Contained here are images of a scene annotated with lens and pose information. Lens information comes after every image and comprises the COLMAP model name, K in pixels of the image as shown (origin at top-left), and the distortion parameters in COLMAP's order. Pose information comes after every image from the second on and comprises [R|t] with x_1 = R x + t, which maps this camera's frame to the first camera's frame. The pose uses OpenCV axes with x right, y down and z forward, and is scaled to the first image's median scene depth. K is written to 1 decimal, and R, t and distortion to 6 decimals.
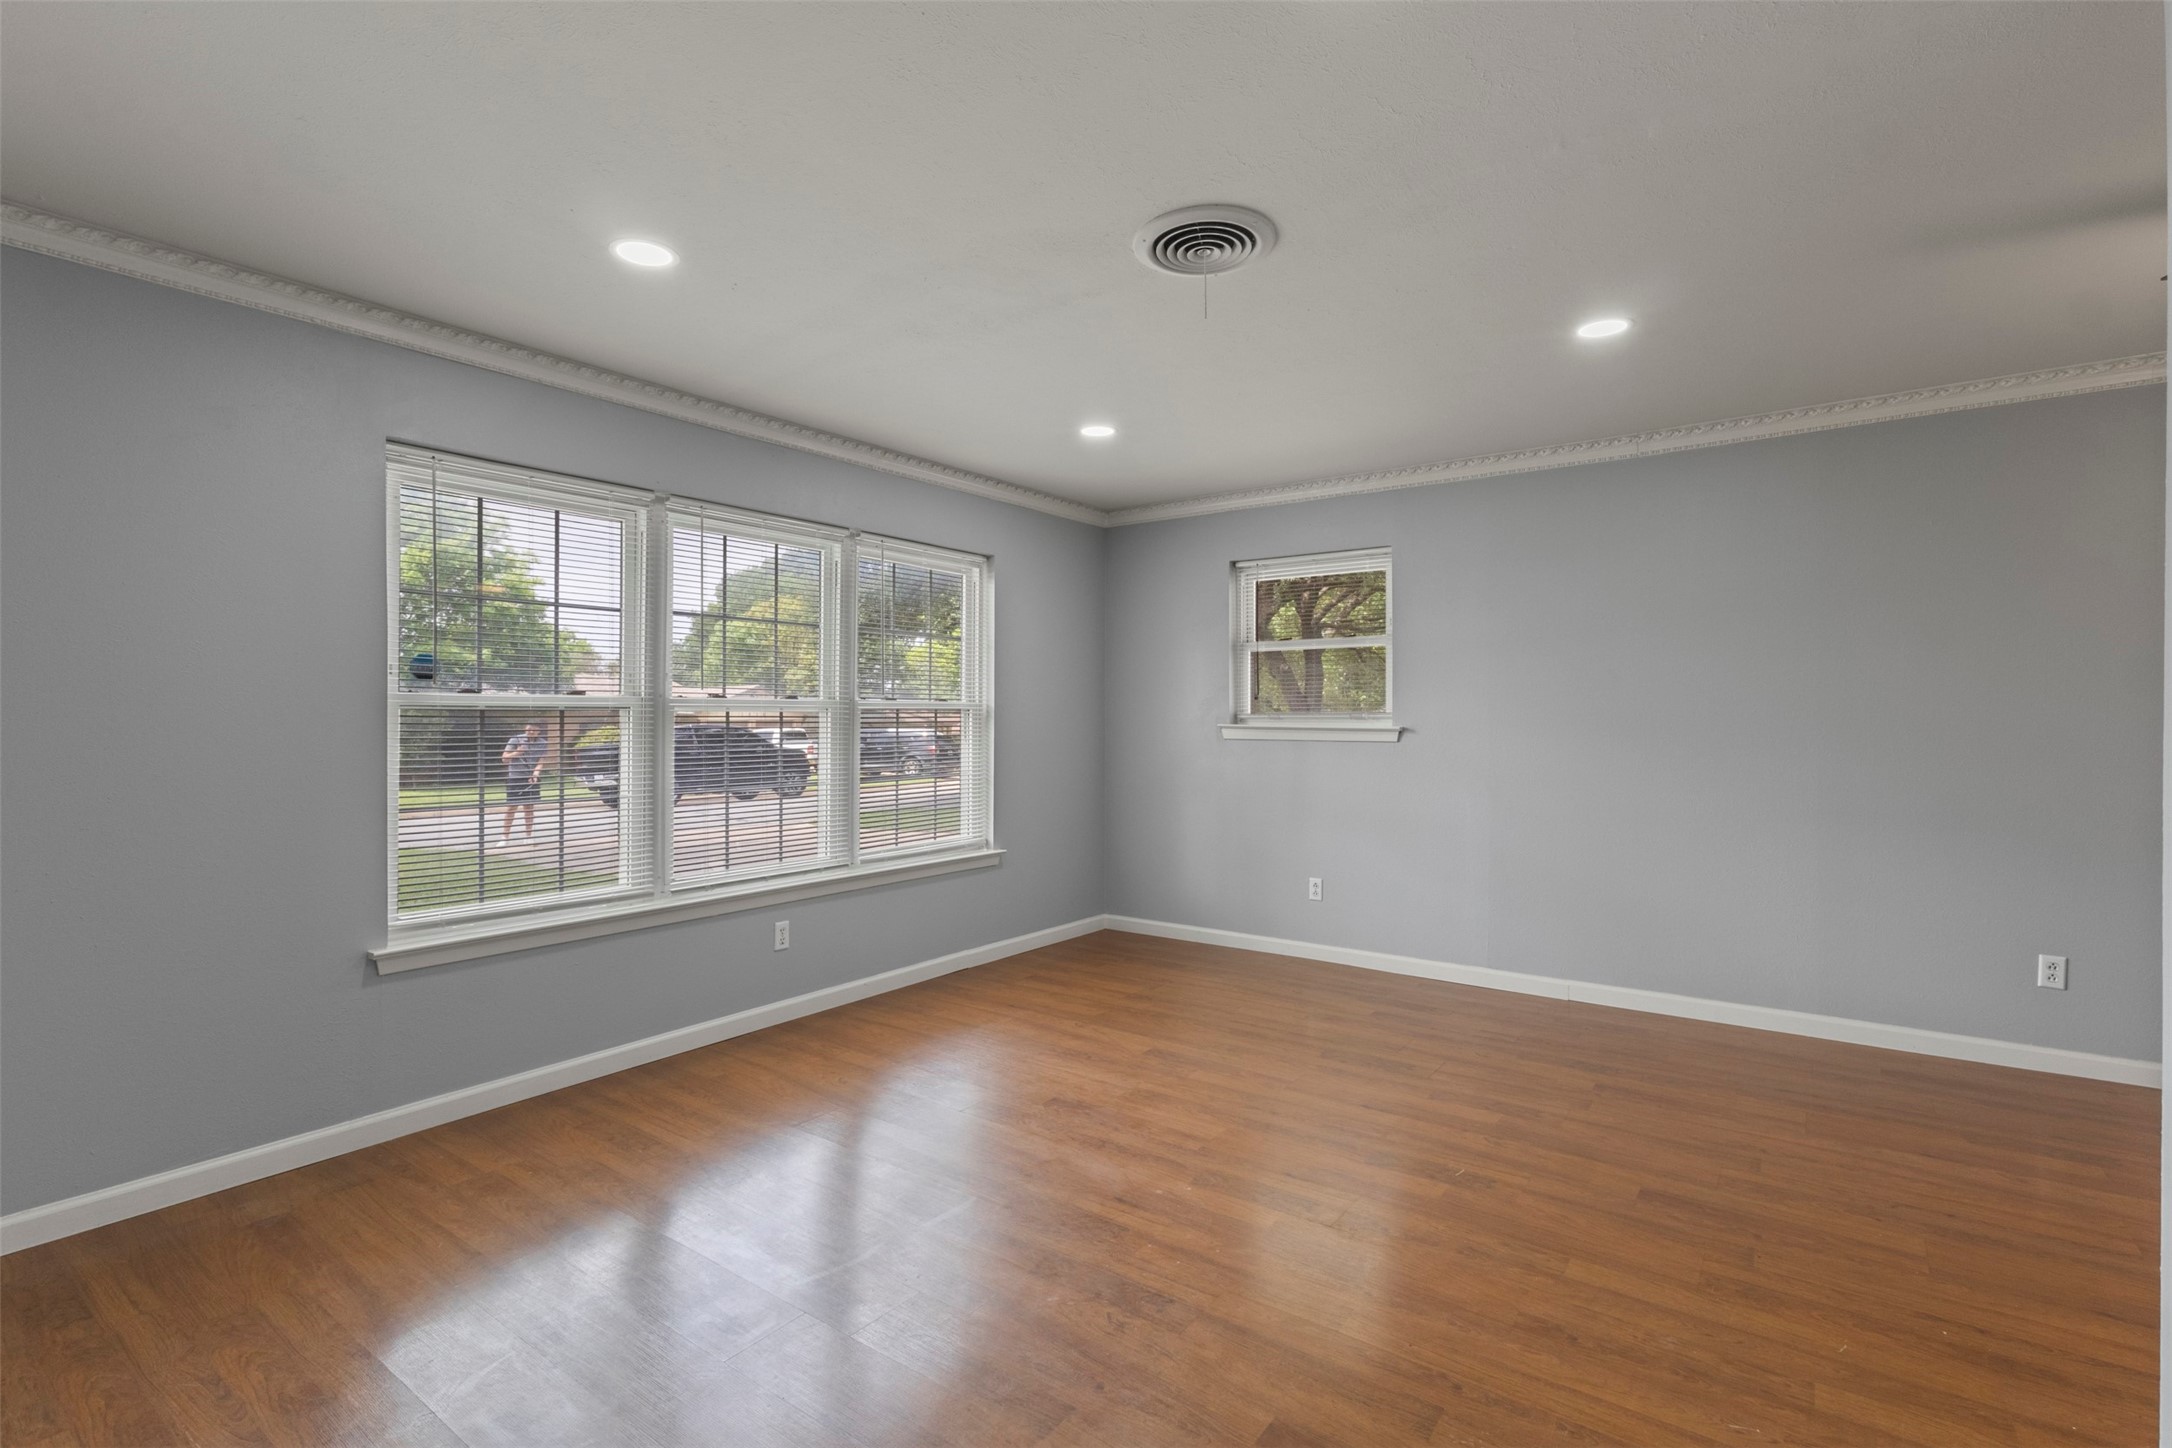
lens RADIAL K [[1004.2, 0, 1073.2], [0, 1004.2, 715.4], [0, 0, 1]] dist [-0.000653, -0.001237]
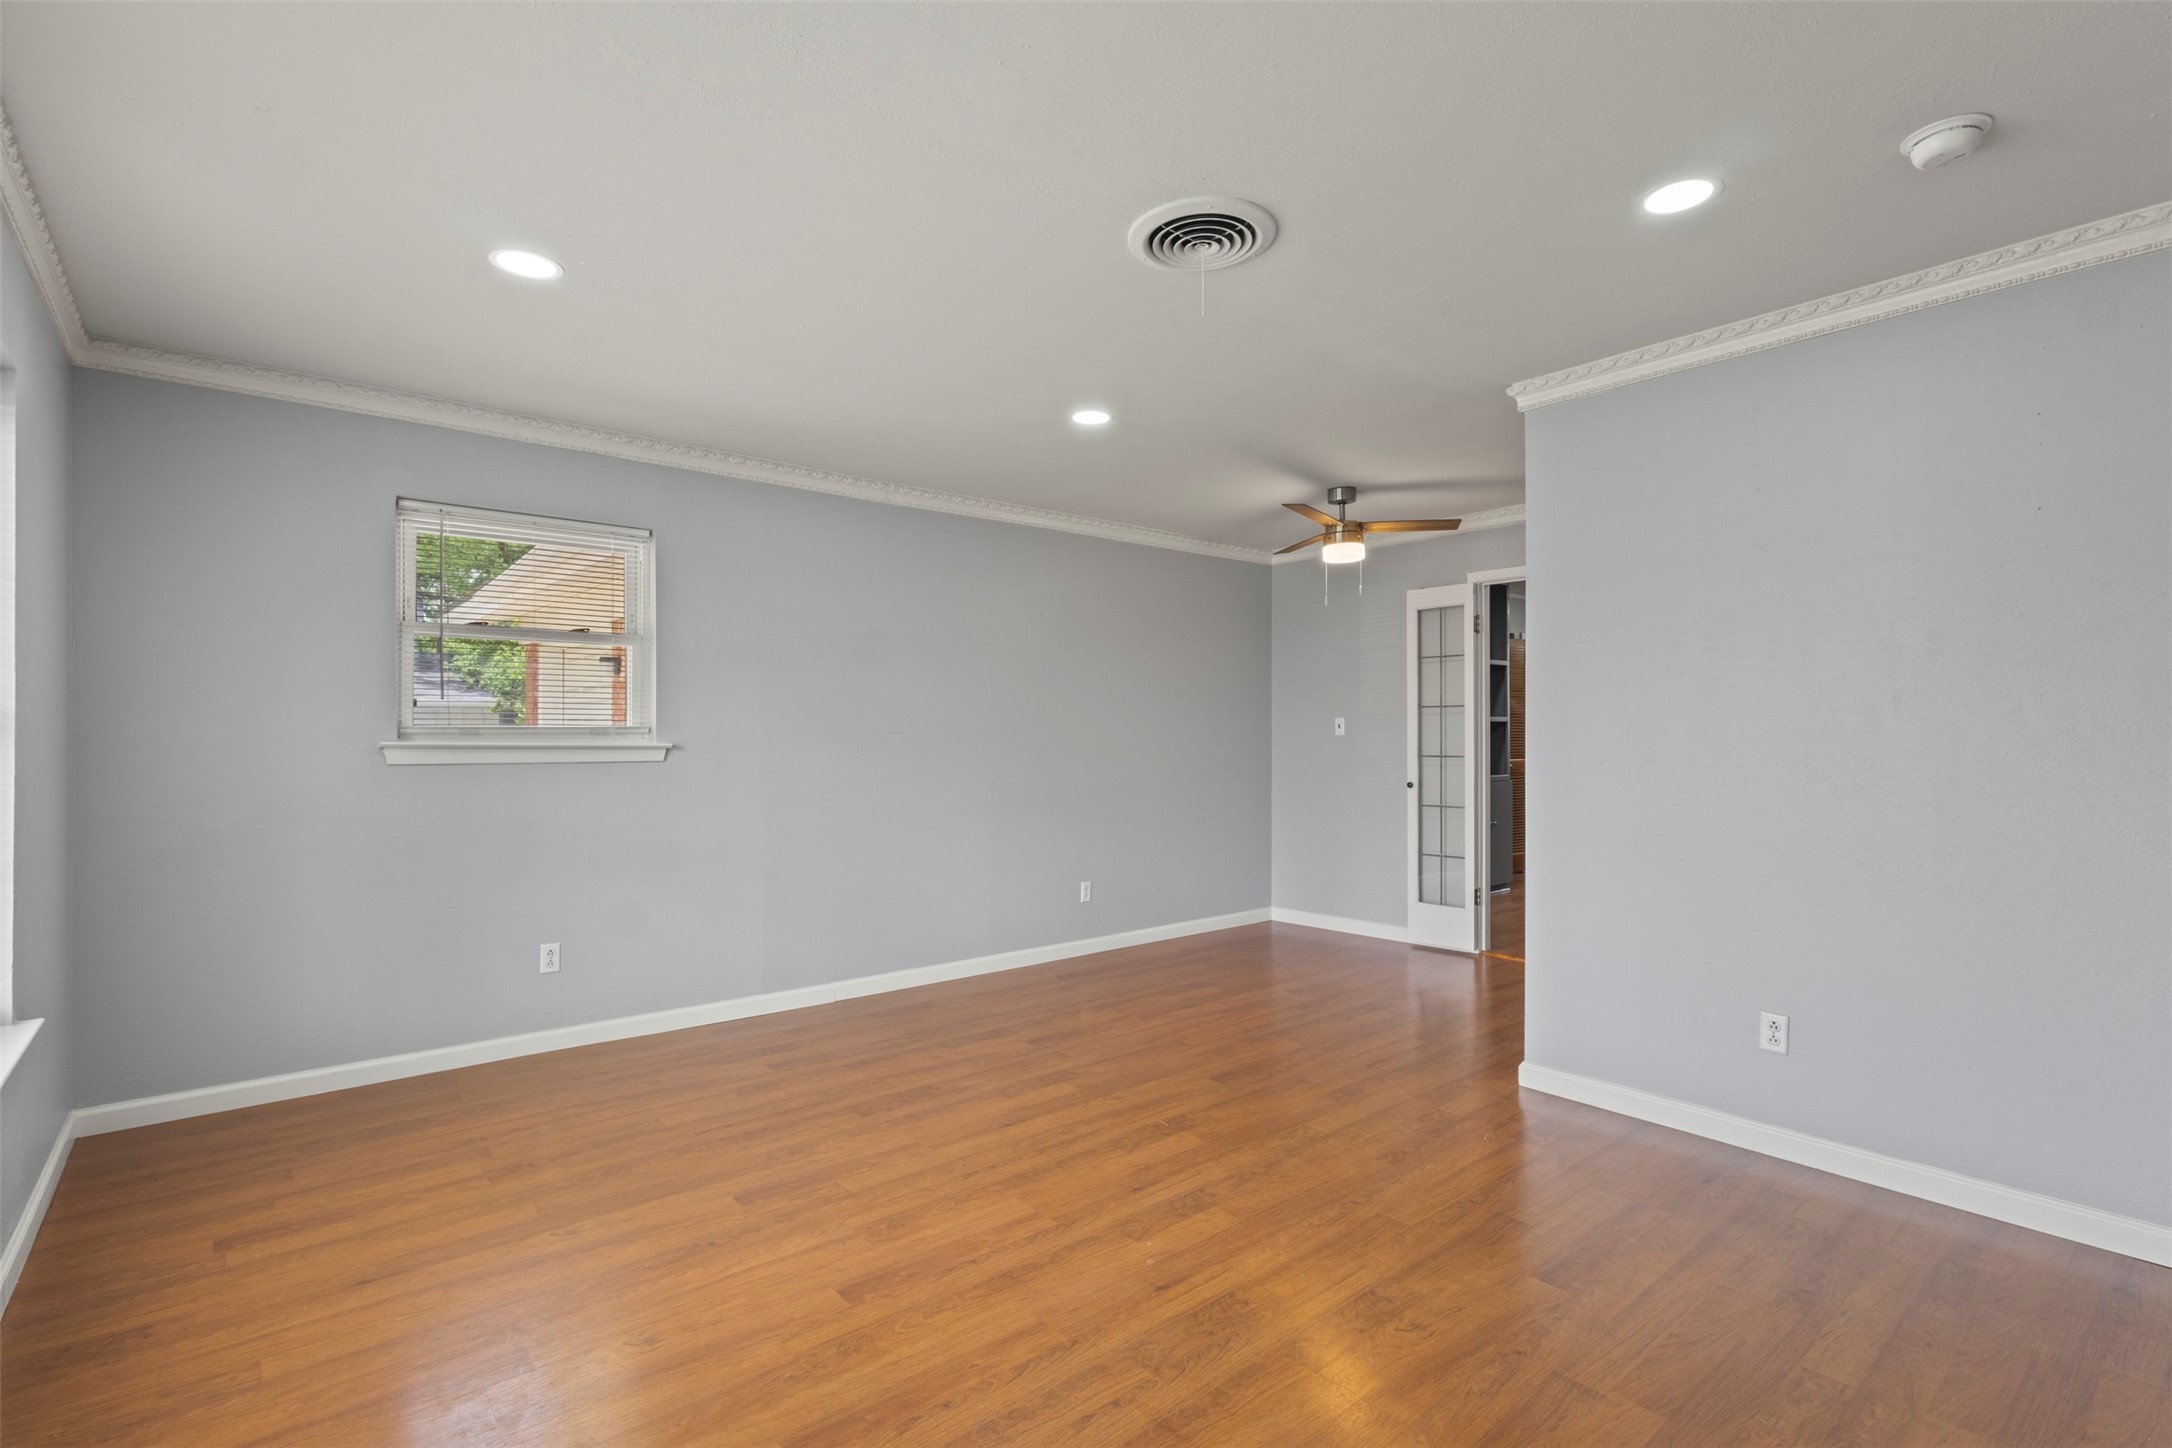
lens RADIAL K [[1004.2, 0, 1086.2], [0, 1004.2, 733.5], [0, 0, 1]] dist [-0.000653, -0.001237]
pose [[0.230557, 0.002265, 0.973056, -0.639708], [-0.002049, 0.999996, -0.001843, 0.005890], [-0.973057, -0.001569, 0.230560, 0.683343]]
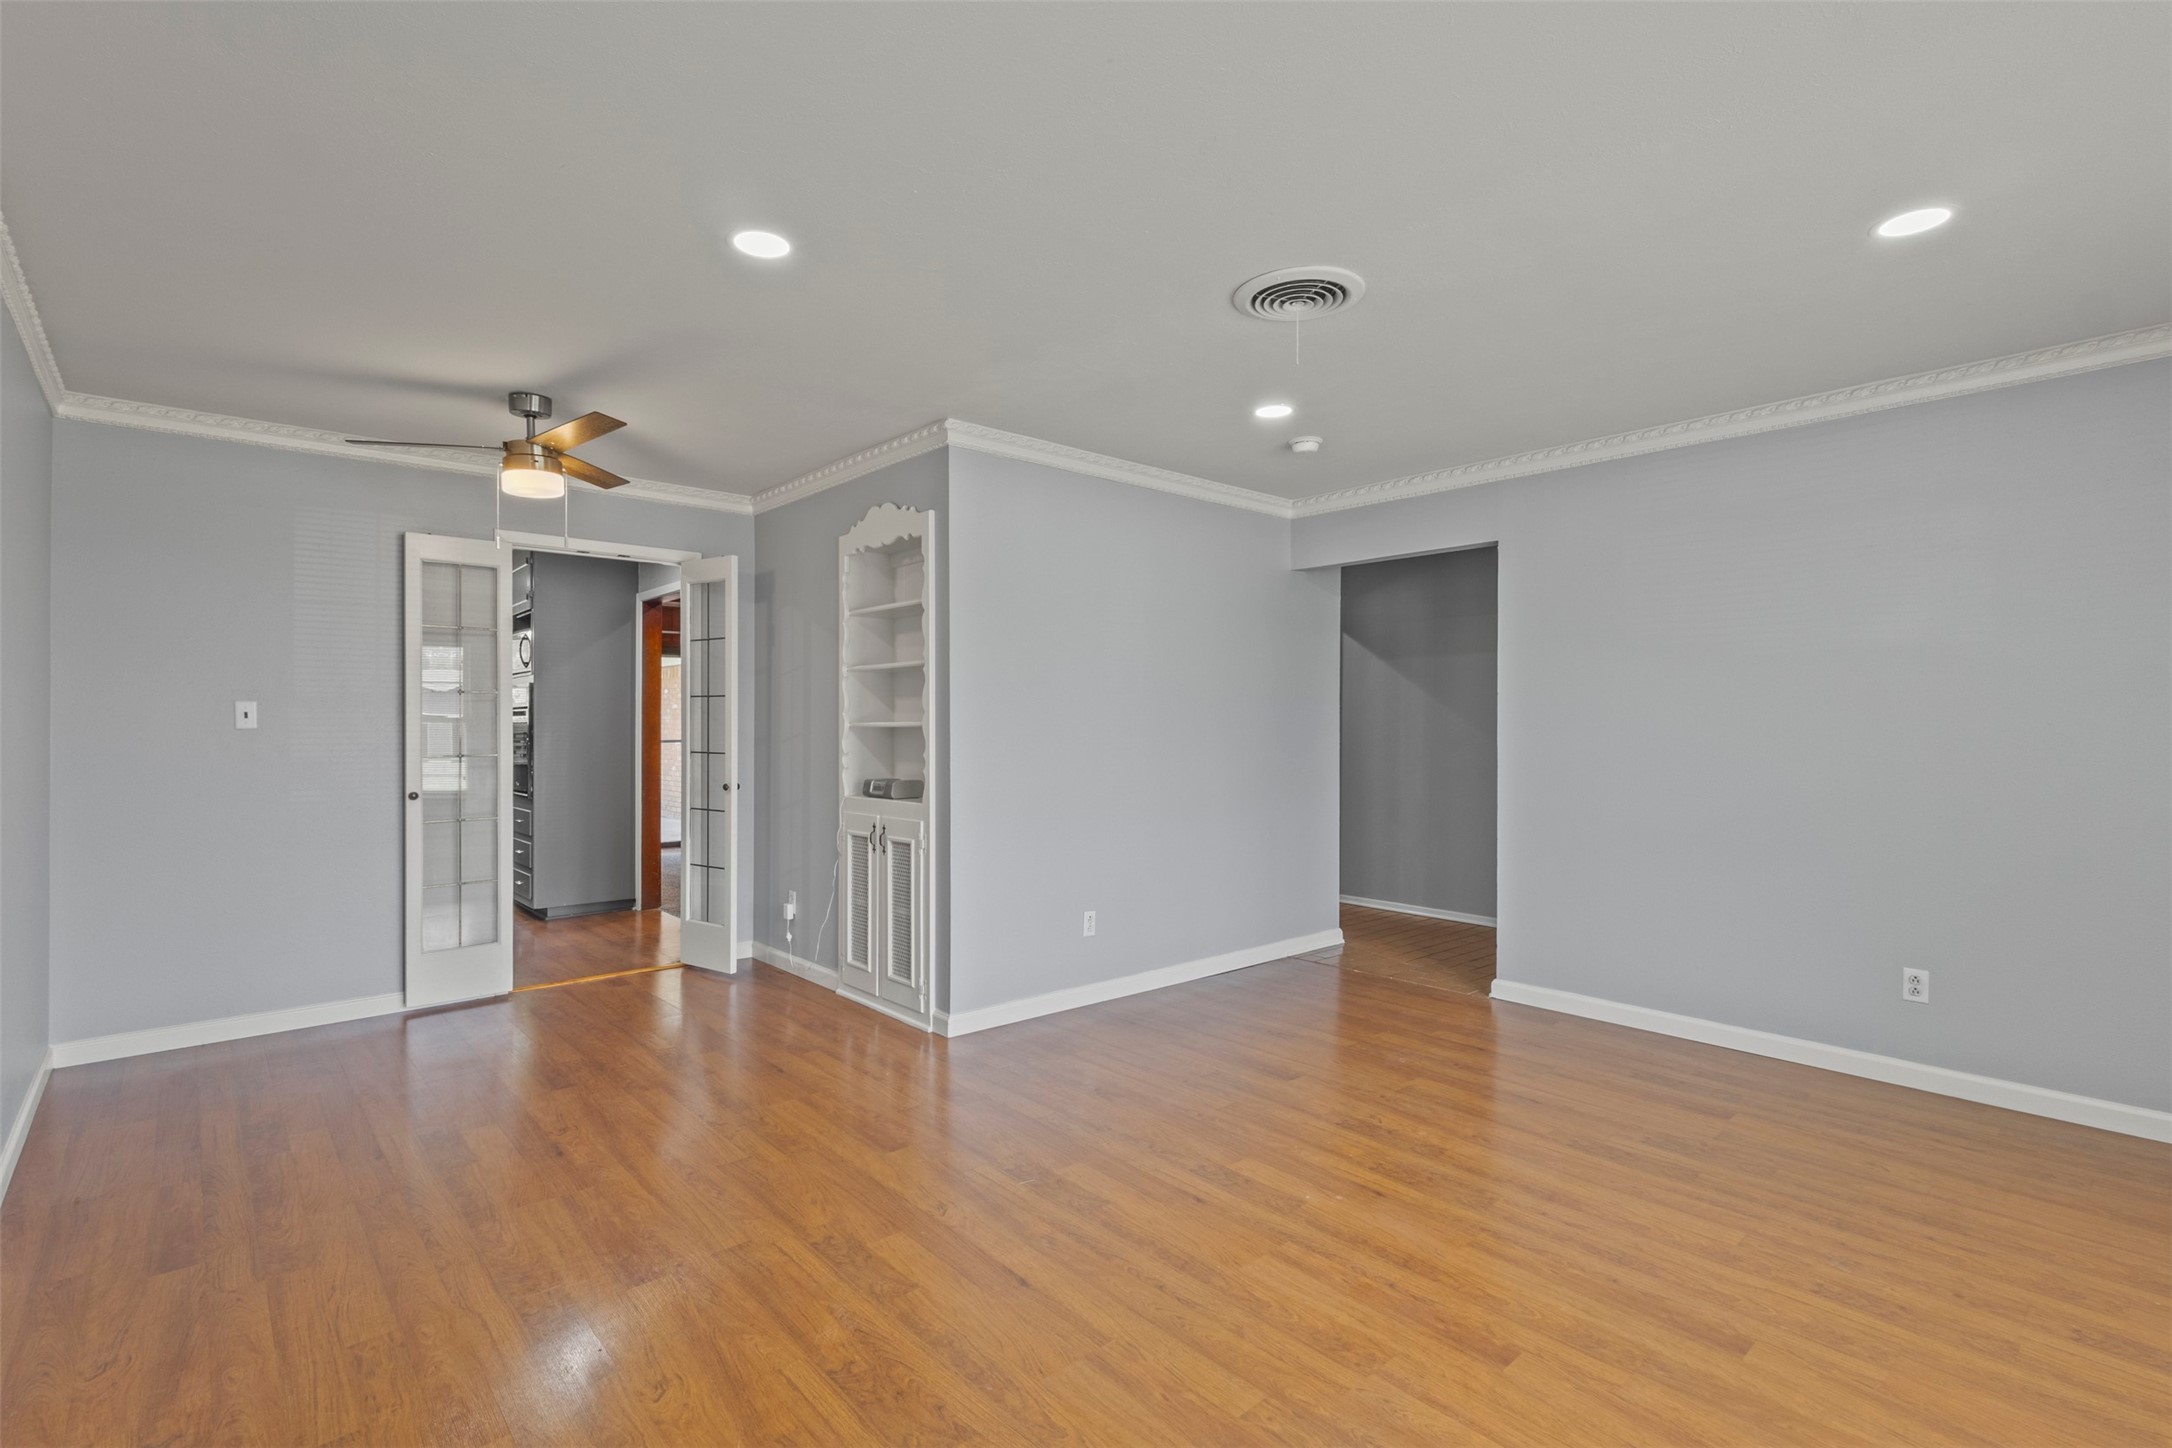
lens RADIAL K [[1004.2, 0, 1067.3], [0, 1004.2, 728.1], [0, 0, 1]] dist [-0.000653, -0.001237]
pose [[-0.976053, -0.000655, 0.217531, 0.107014], [-0.000297, 0.999999, 0.001677, 0.000957], [-0.217531, 0.001572, -0.976052, 1.641574]]
